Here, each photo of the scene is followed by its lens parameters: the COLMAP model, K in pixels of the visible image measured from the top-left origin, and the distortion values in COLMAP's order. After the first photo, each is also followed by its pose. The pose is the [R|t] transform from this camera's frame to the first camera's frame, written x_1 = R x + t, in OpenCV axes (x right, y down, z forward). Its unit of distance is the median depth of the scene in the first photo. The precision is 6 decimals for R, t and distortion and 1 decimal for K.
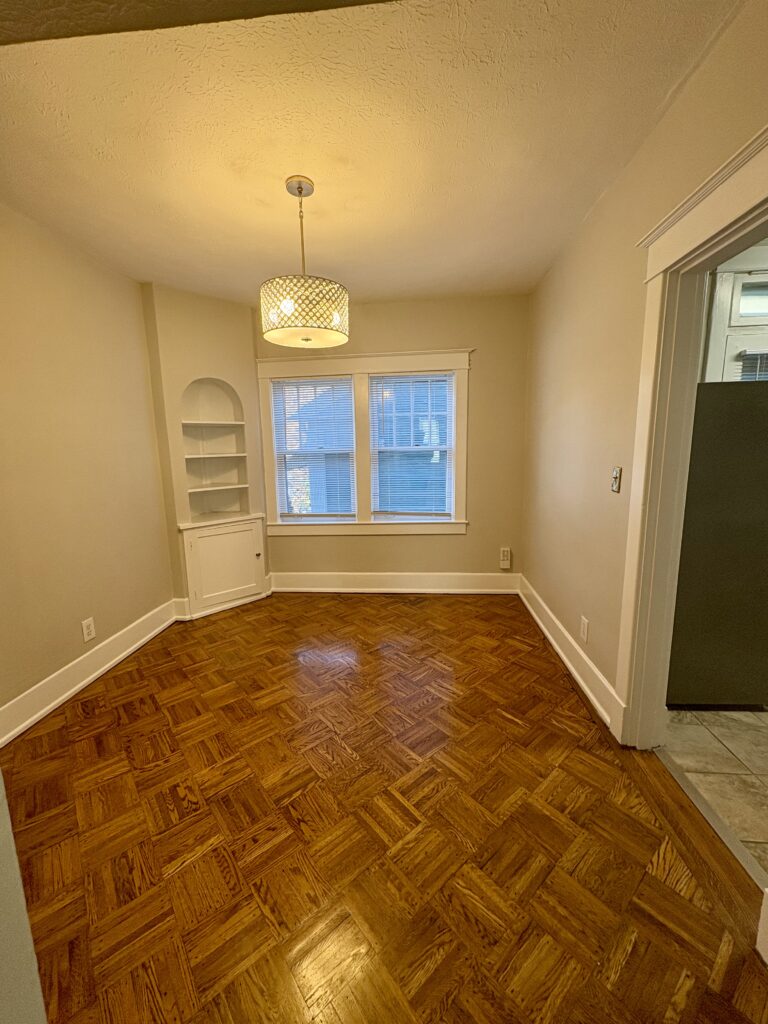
lens RADIAL K [[408.0, 0, 379.0], [0, 408.0, 512.6], [0, 0, 1]] dist [0.001027, -0.000015]
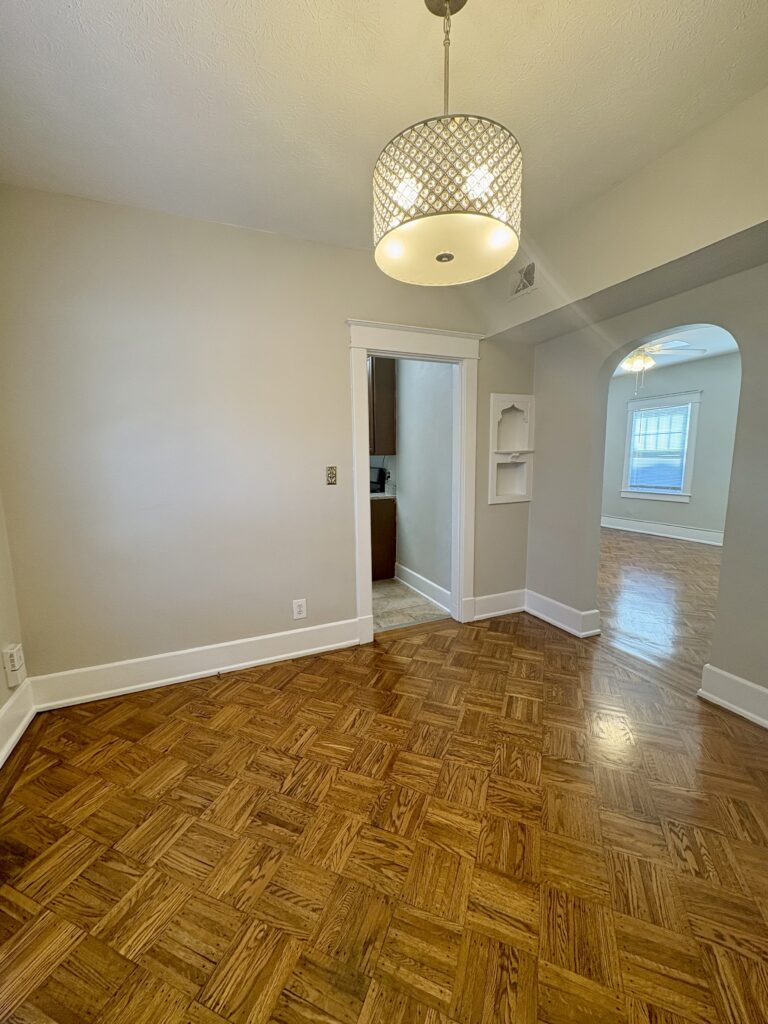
lens RADIAL K [[408.0, 0, 379.0], [0, 408.0, 512.6], [0, 0, 1]] dist [0.001027, -0.000015]
pose [[-0.473391, -0.103724, 0.874724, -0.687056], [0.165435, 0.964902, 0.203948, -0.209737], [-0.865178, 0.241257, -0.439617, 1.431603]]
